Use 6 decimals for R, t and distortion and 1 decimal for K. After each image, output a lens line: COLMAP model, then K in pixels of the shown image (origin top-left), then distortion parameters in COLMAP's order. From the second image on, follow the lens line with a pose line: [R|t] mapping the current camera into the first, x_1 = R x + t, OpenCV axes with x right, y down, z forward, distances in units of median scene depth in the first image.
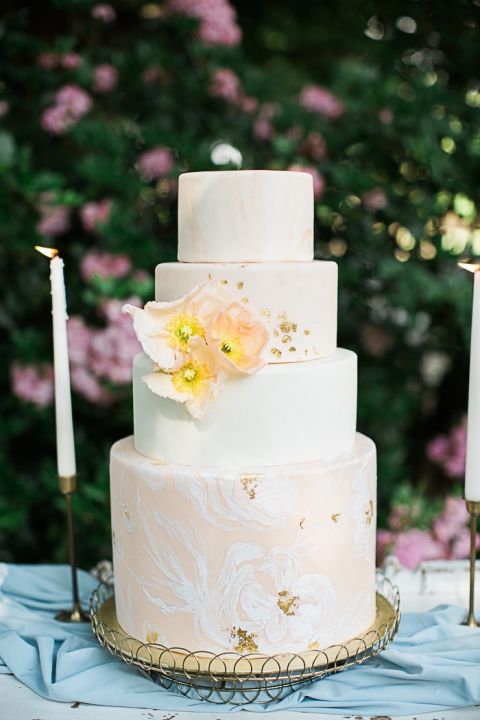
lens RADIAL K [[821.5, 0, 240.0], [0, 821.5, 360.0], [0, 0, 1]] dist [-0.068937, -0.000512]
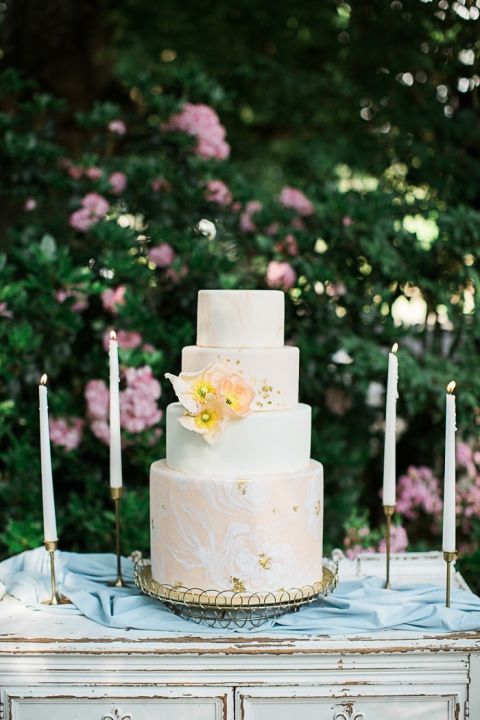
lens RADIAL K [[821.5, 0, 240.0], [0, 821.5, 360.0], [0, 0, 1]] dist [-0.068937, -0.000512]
pose [[0.999478, 0.016262, 0.027901, -0.039577], [-0.014042, 0.996855, -0.077990, 0.029410], [-0.029082, 0.077557, 0.996564, -0.596710]]
